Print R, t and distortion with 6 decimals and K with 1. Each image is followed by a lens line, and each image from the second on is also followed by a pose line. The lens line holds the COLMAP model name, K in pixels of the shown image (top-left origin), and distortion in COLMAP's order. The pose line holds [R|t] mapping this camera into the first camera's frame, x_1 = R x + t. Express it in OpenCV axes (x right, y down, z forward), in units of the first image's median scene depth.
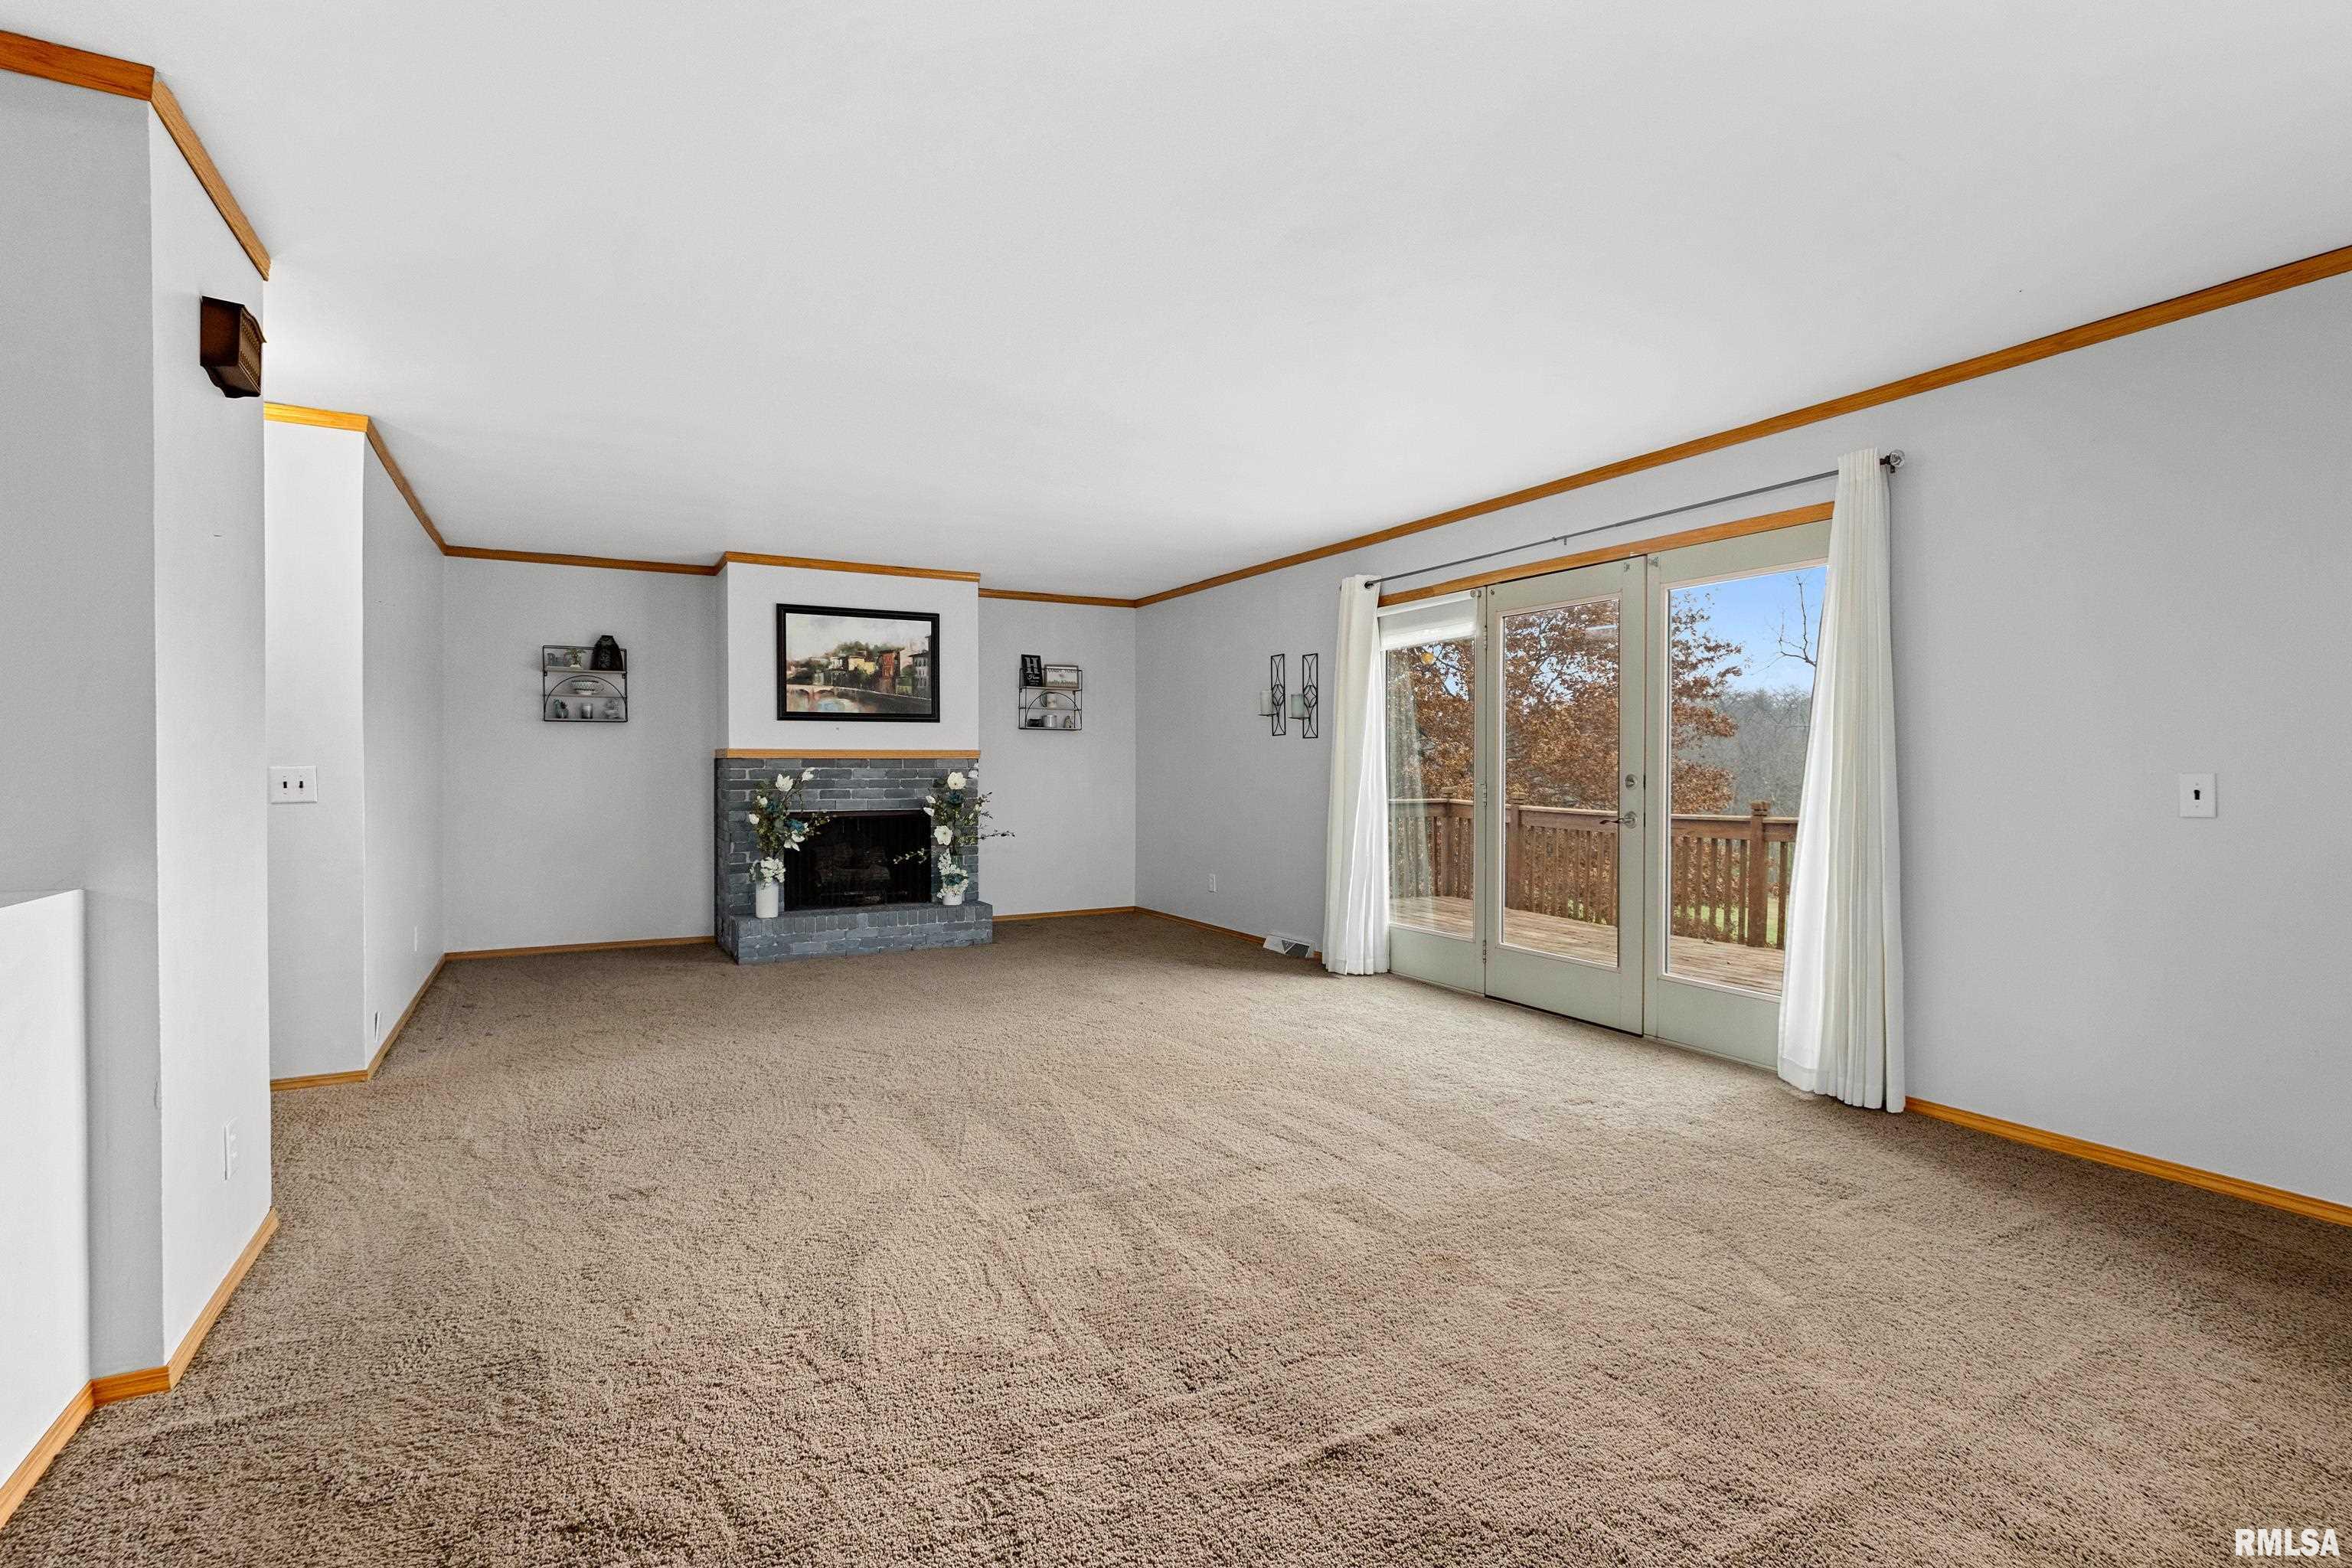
lens RADIAL K [[1105.7, 0, 1163.8], [0, 1105.7, 773.0], [0, 0, 1]] dist [0.000795, -0.001326]
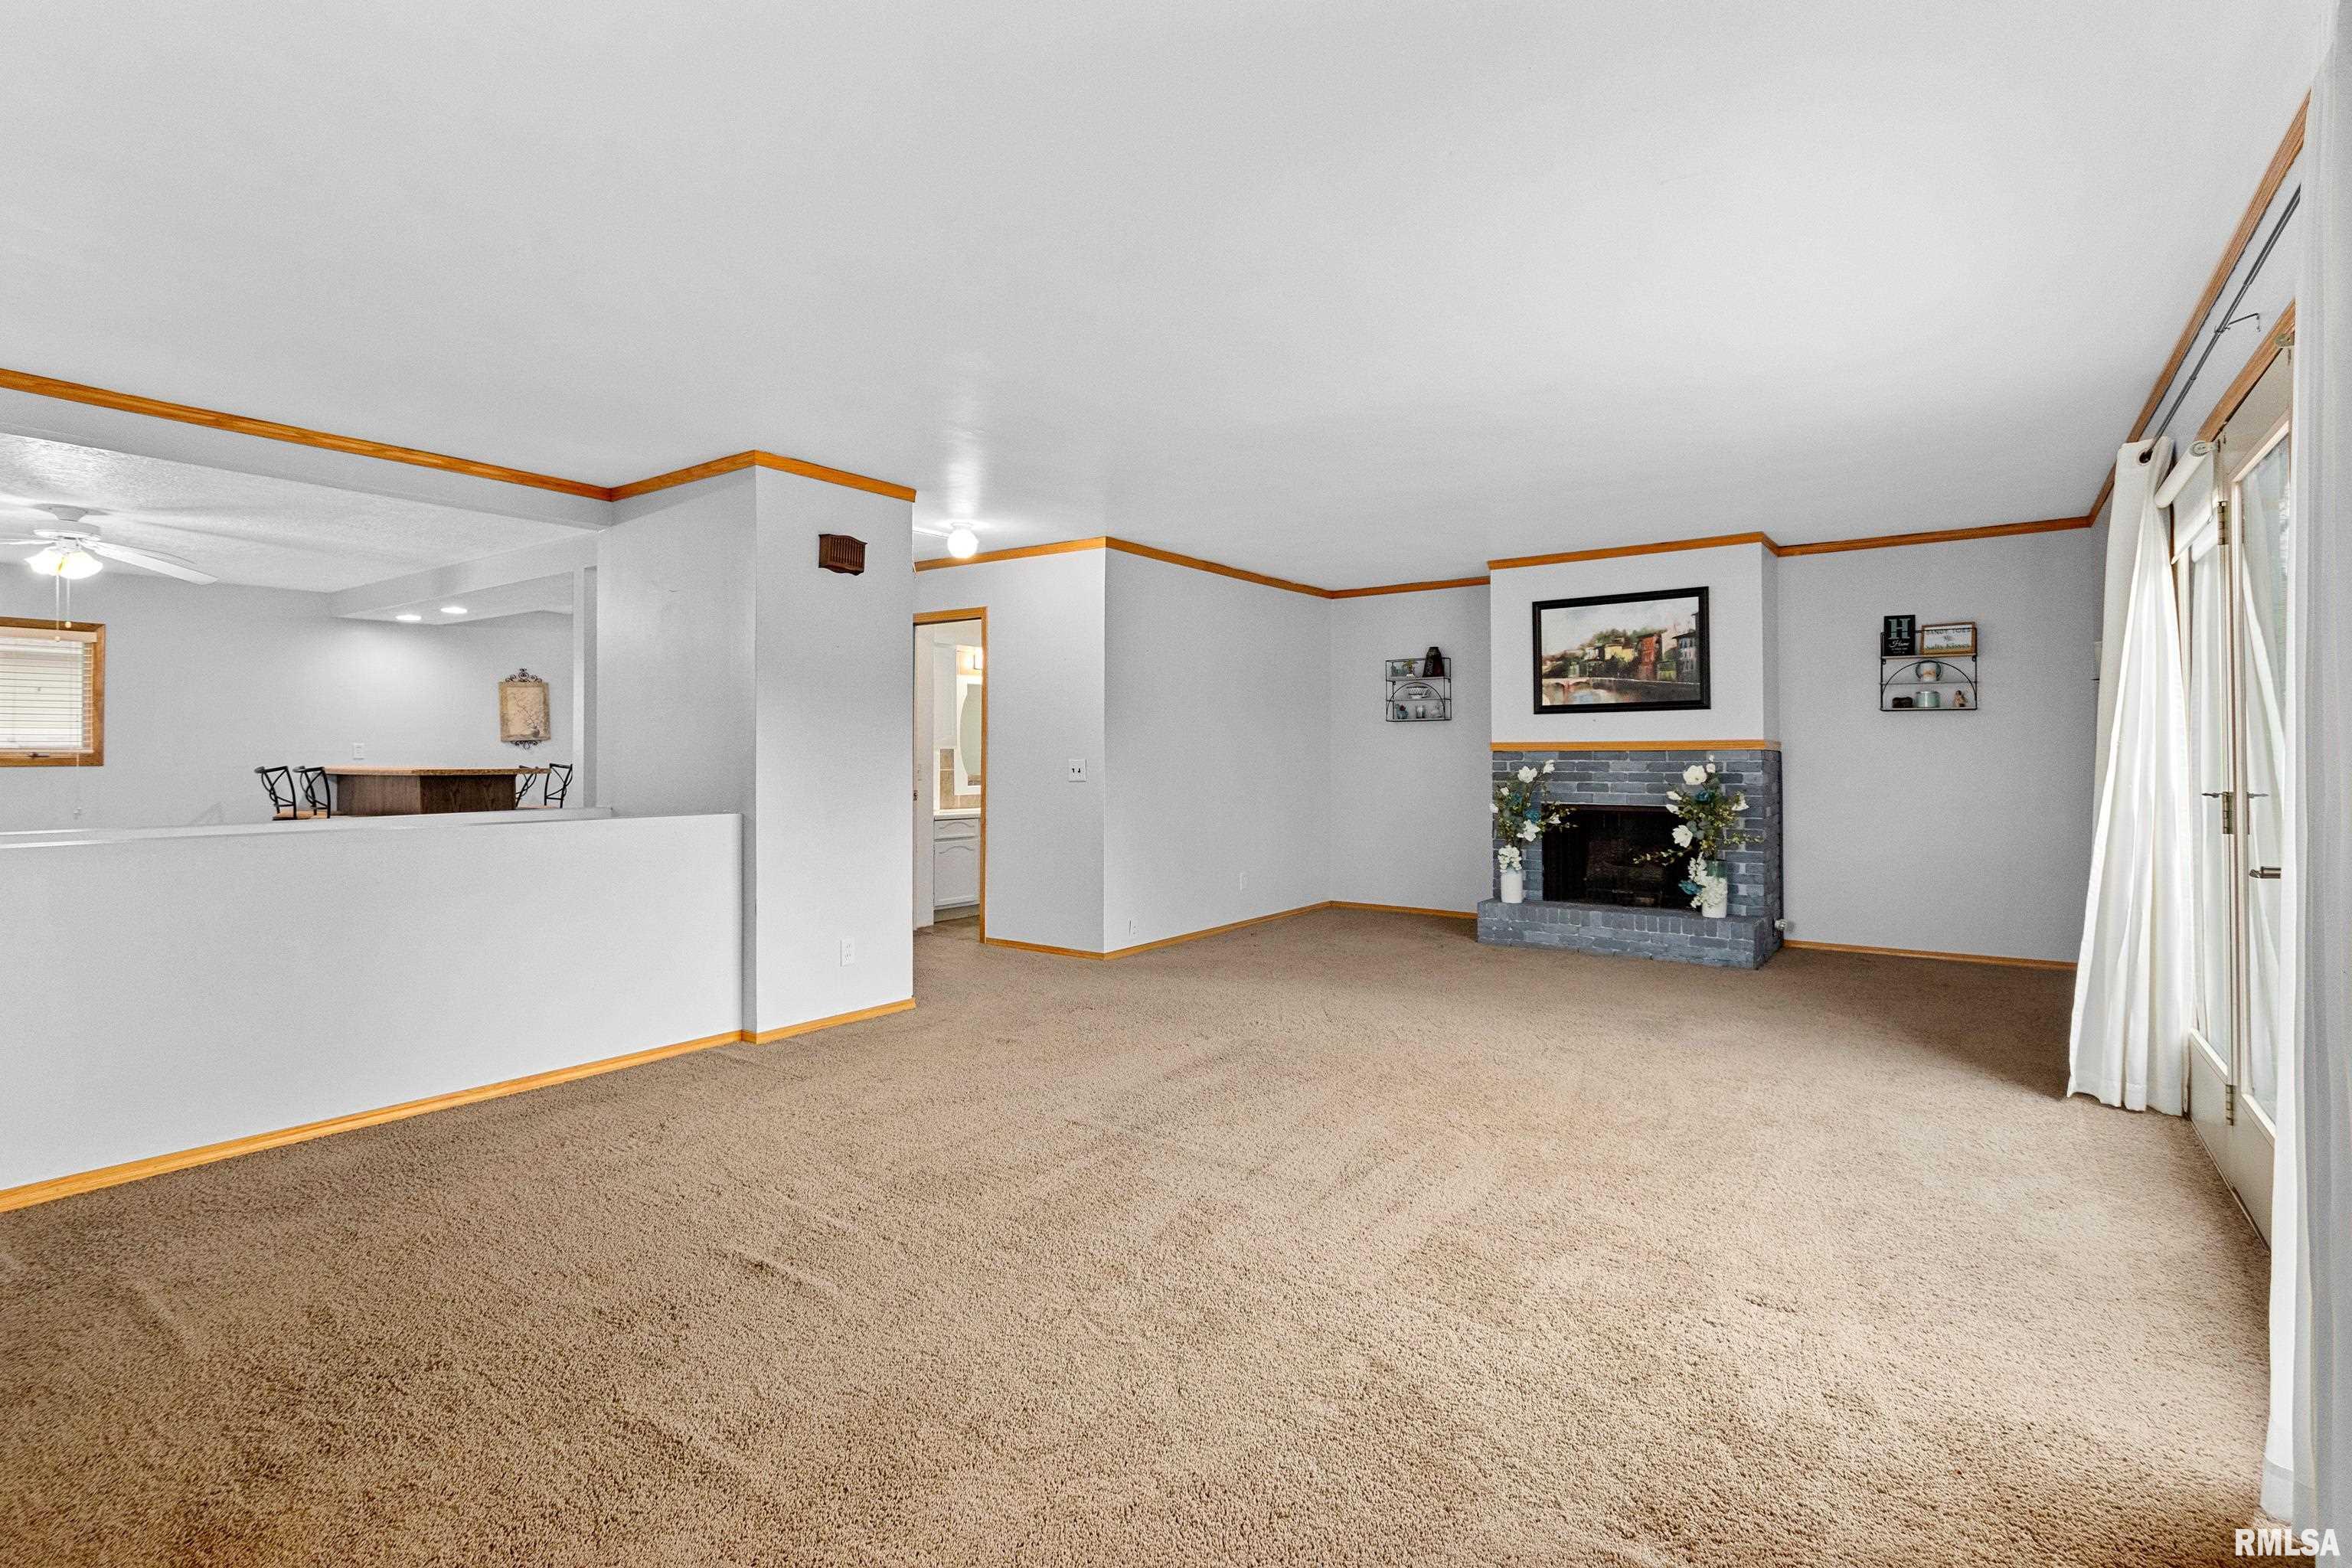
lens RADIAL K [[1105.7, 0, 1139.1], [0, 1105.7, 740.4], [0, 0, 1]] dist [0.000795, -0.001326]
pose [[0.420139, -0.013915, -0.907353, 0.425045], [-0.005080, 0.999831, -0.017686, -0.002981], [0.907446, 0.012040, 0.419997, 0.224633]]
